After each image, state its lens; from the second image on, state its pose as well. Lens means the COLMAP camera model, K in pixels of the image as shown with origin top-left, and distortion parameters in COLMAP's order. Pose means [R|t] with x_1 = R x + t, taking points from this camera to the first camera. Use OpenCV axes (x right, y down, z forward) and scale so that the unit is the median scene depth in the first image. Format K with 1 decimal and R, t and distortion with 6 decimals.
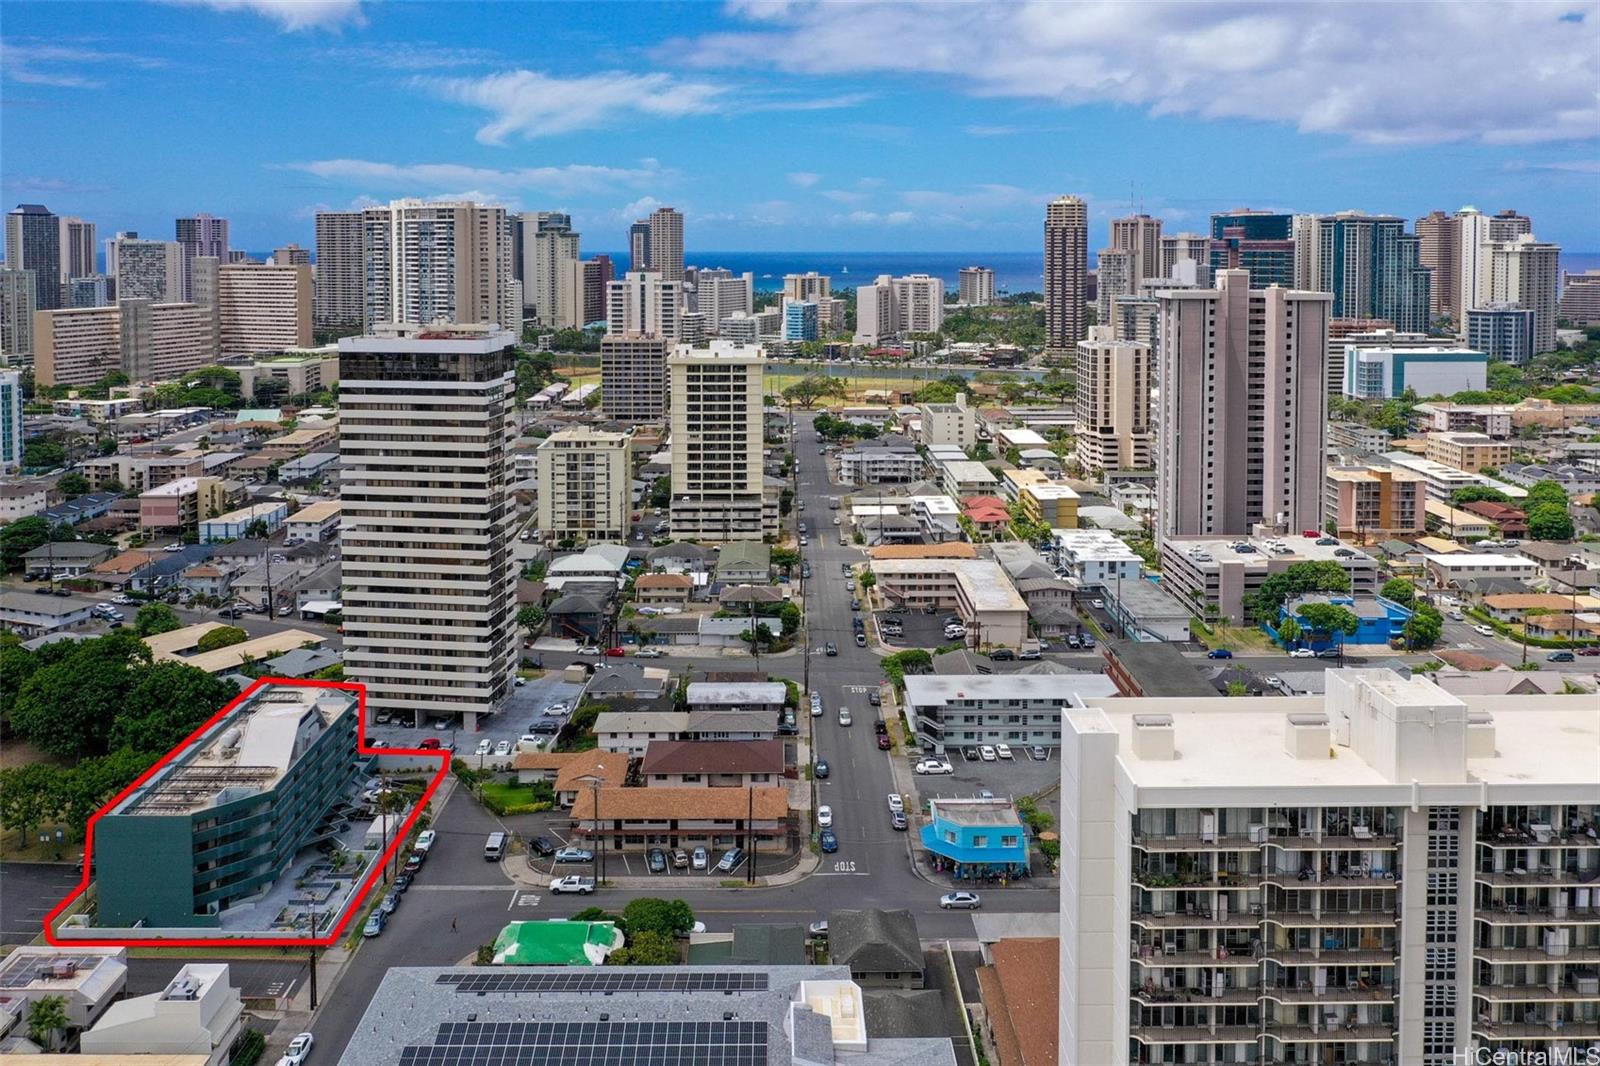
lens RADIAL K [[1730.5, 0, 798.3], [0, 1730.5, 530.4], [0, 0, 1]] dist [0.015146, 0.000000]
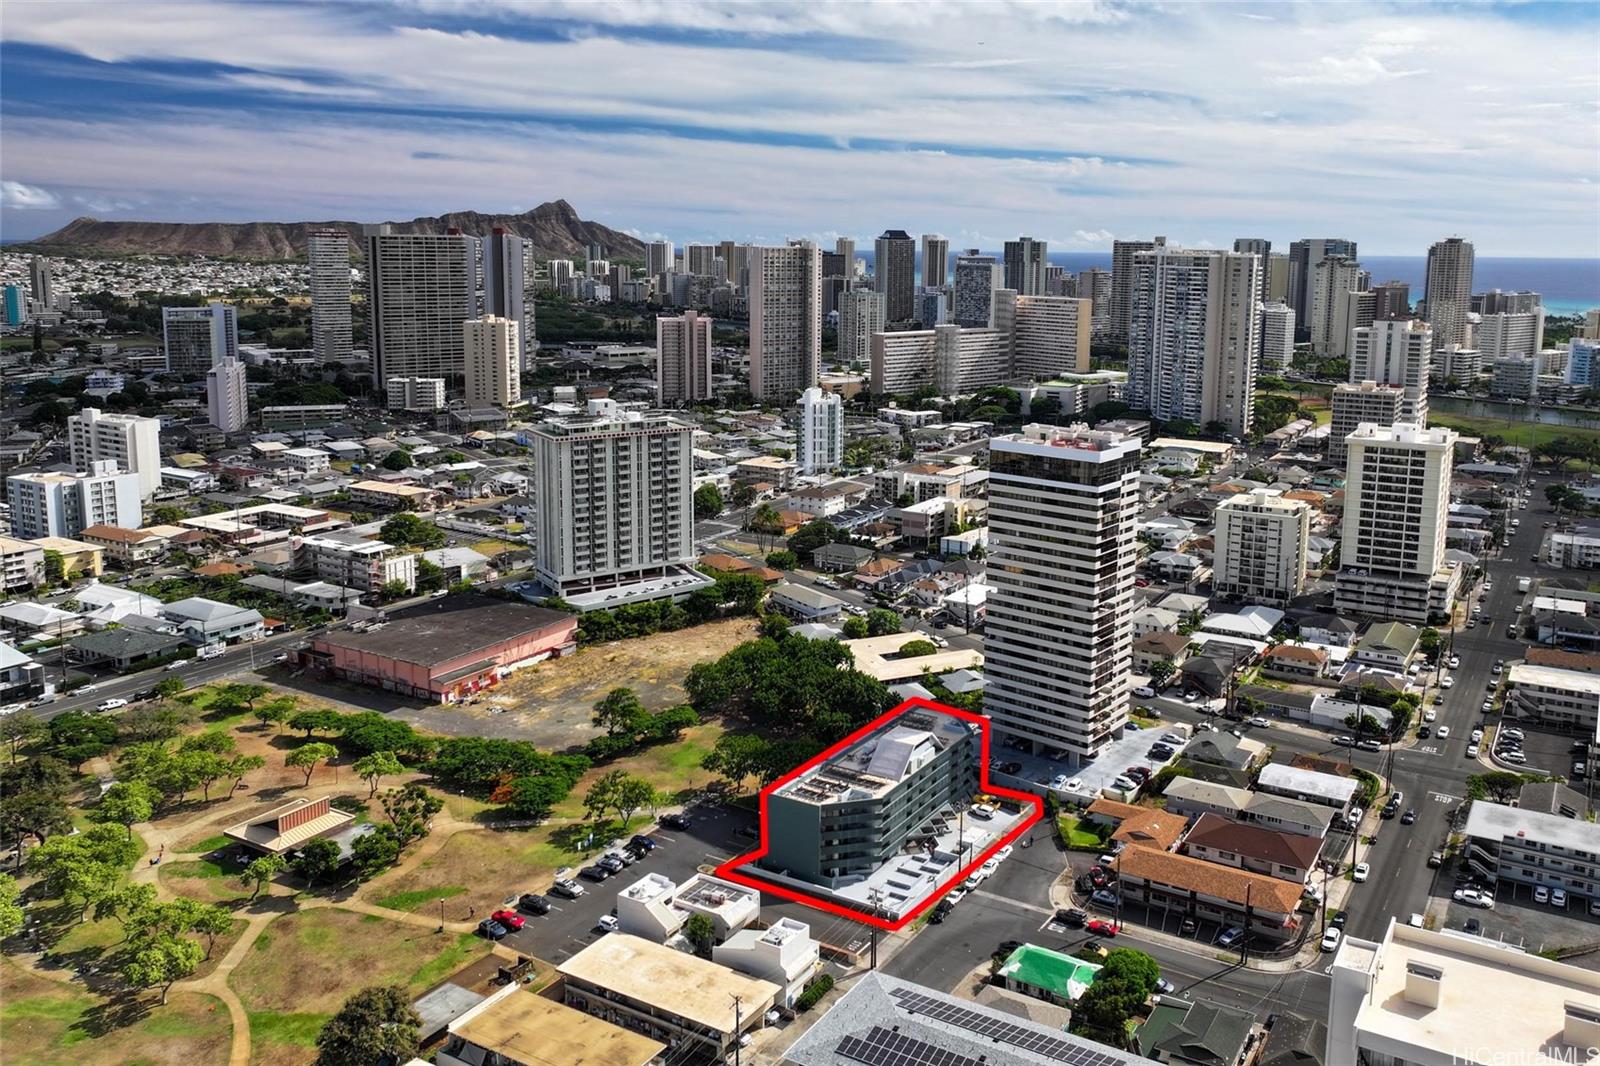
lens RADIAL K [[1994.3, 0, 799.6], [0, 1994.3, 533.5], [0, 0, 1]] dist [0.005371, 0.000000]
pose [[0.763558, 0.161593, -0.625193, 0.437987], [-0.049814, 0.980038, 0.192470, -0.260652], [0.643815, -0.115819, 0.756365, -0.129179]]
